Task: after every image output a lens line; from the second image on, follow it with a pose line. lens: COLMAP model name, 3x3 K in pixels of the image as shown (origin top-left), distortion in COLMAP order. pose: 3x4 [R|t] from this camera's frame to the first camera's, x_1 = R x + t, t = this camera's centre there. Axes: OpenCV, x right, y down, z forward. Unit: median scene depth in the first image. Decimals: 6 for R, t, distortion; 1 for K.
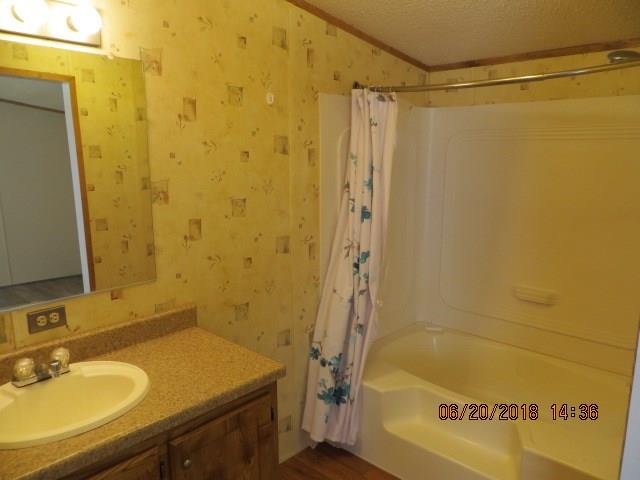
lens RADIAL K [[479.5, 0, 323.2], [0, 479.5, 244.0], [0, 0, 1]] dist [-0.015875, 0.002437]
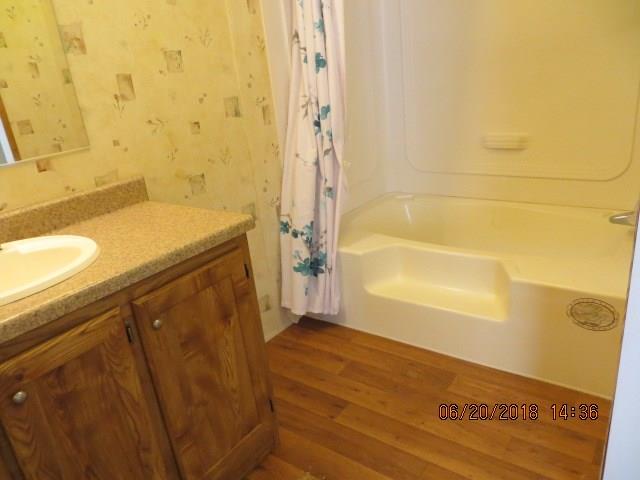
lens RADIAL K [[479.5, 0, 323.1], [0, 479.5, 240.9], [0, 0, 1]] dist [-0.015875, 0.002437]
pose [[0.988506, -0.134174, 0.069663, -0.013649], [0.120937, 0.978308, 0.168187, 0.117049], [-0.090718, -0.157829, 0.983291, 0.074381]]
